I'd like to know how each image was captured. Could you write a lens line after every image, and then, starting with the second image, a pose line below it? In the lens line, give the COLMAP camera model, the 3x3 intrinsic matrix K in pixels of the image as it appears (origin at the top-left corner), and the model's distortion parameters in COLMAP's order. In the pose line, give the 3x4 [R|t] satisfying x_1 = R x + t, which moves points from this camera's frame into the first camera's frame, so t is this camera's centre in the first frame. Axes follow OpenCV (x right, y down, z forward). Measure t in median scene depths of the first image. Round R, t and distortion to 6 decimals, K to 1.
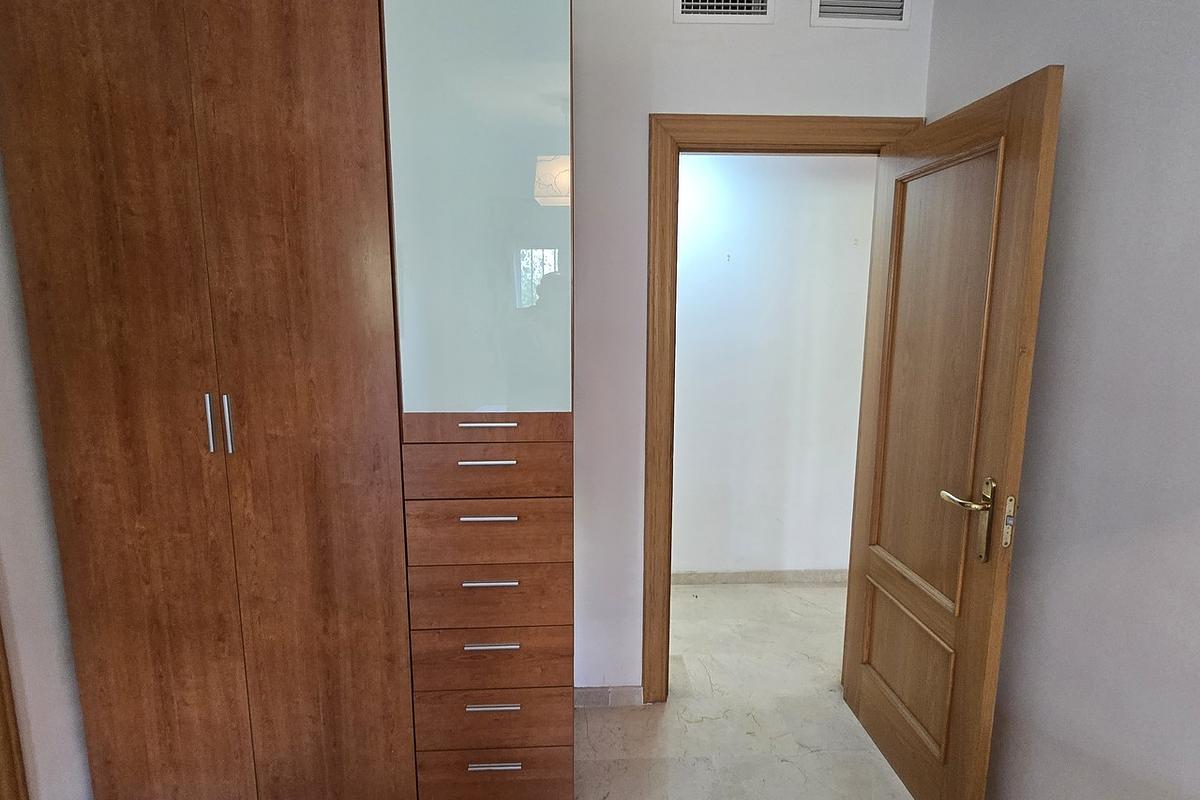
lens RADIAL K [[595.0, 0, 595.3], [0, 595.0, 392.3], [0, 0, 1]] dist [-0.002961, -0.002294]
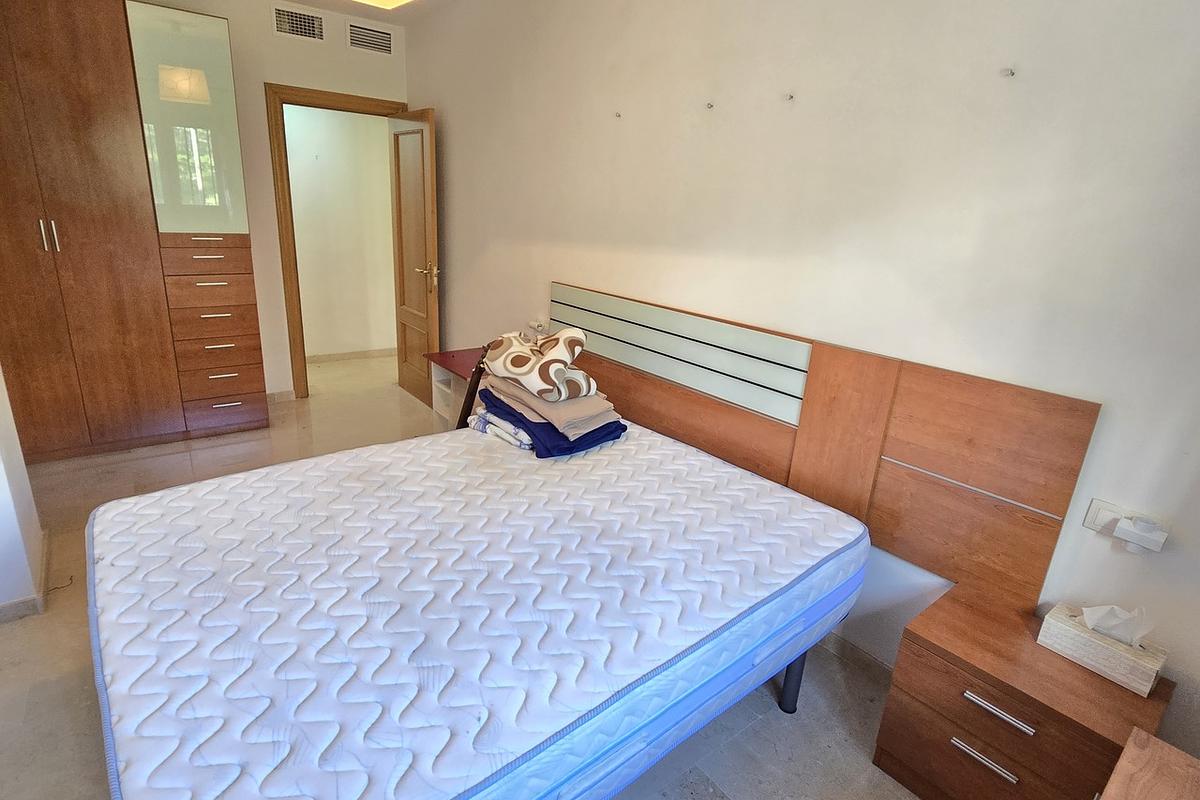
lens RADIAL K [[595.0, 0, 595.3], [0, 595.0, 392.3], [0, 0, 1]] dist [-0.002961, -0.002294]
pose [[0.810814, -0.132688, 0.570065, -0.328537], [0.026737, 0.981345, 0.190389, 0.222255], [-0.584692, -0.139128, 0.799236, -1.597130]]
